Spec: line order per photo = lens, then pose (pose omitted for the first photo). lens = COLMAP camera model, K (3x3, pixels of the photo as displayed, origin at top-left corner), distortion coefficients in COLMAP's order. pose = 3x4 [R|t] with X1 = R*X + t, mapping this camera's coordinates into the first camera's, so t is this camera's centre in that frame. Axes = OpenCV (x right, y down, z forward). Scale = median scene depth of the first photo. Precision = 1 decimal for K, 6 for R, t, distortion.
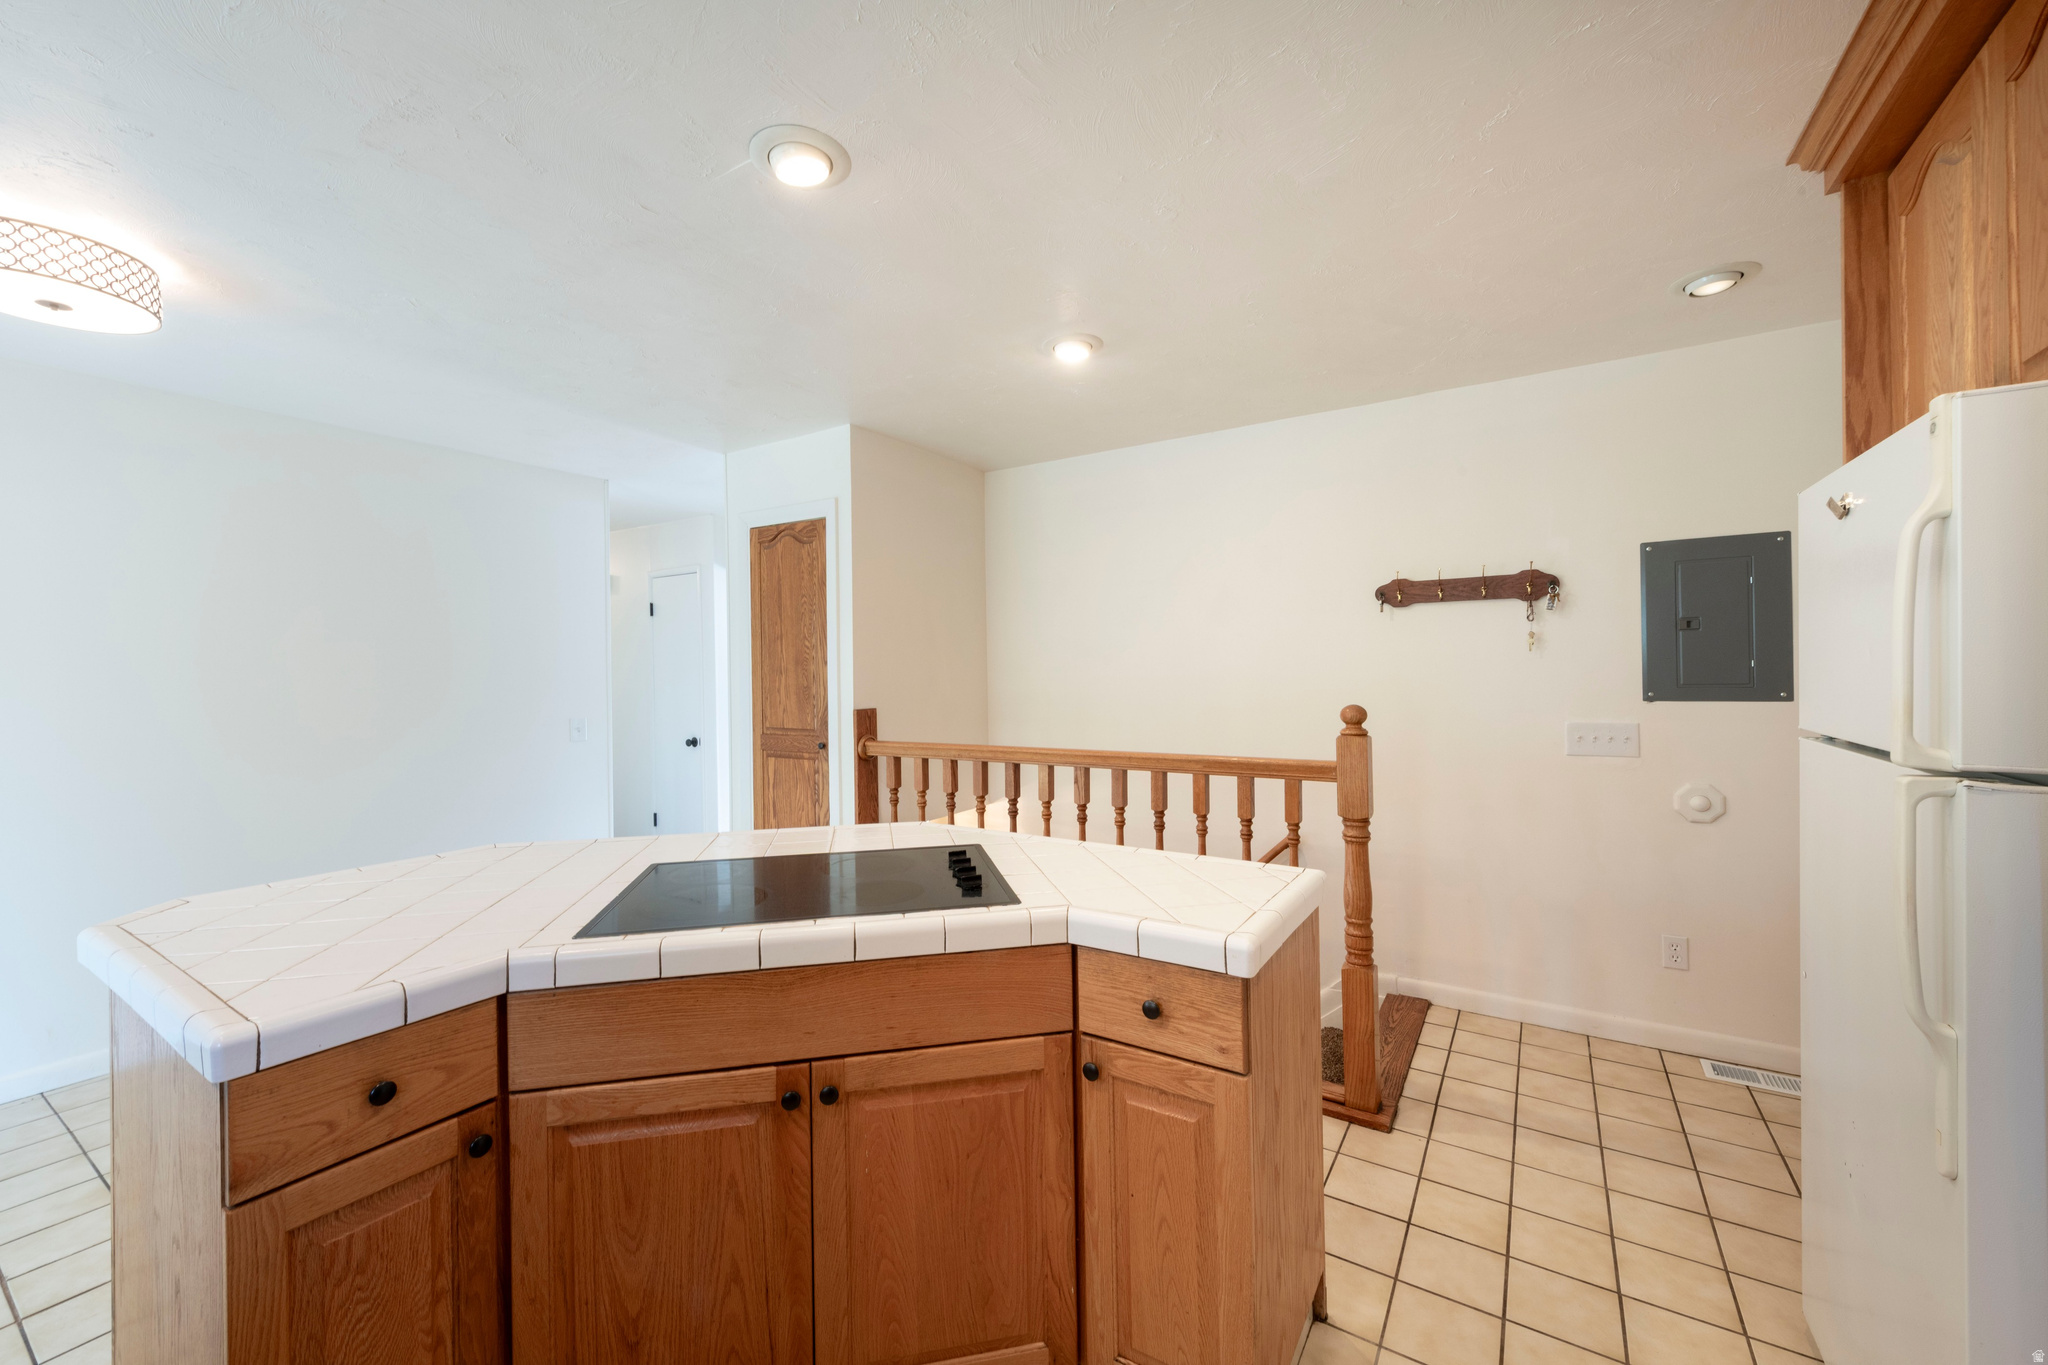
lens RADIAL K [[800.4, 0, 1030.7], [0, 800.4, 675.4], [0, 0, 1]] dist [0.015779, -0.000295]
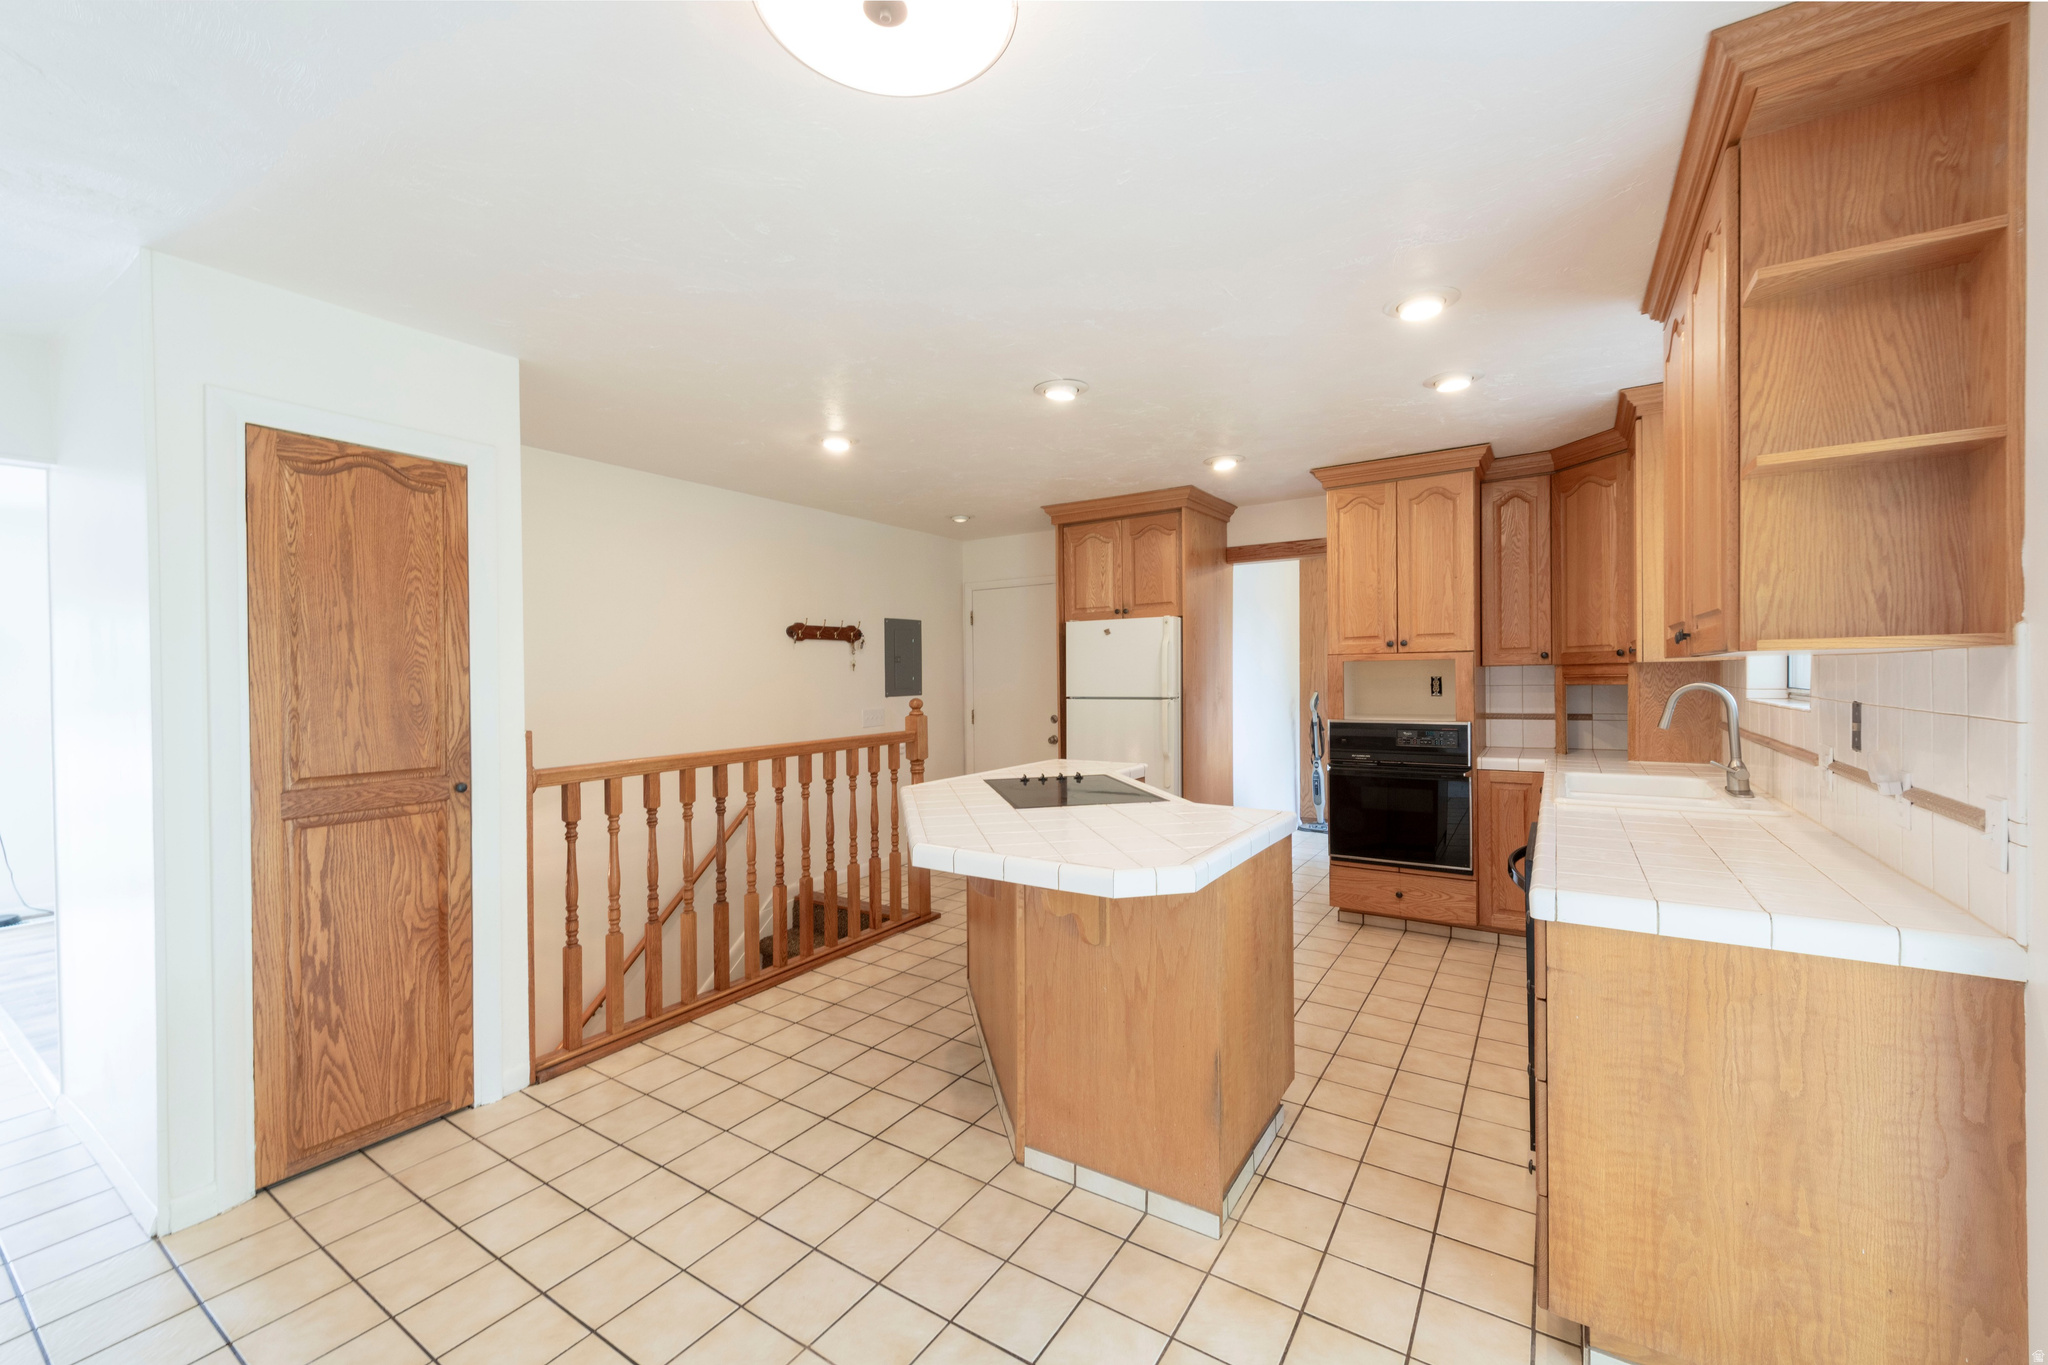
lens RADIAL K [[800.4, 0, 1030.7], [0, 800.4, 675.4], [0, 0, 1]] dist [0.015779, -0.000295]
pose [[-0.007950, 0.008124, 0.999935, -0.975339], [0.009920, 0.999918, -0.008045, -0.000229], [-0.999919, 0.009856, -0.008030, 0.503754]]
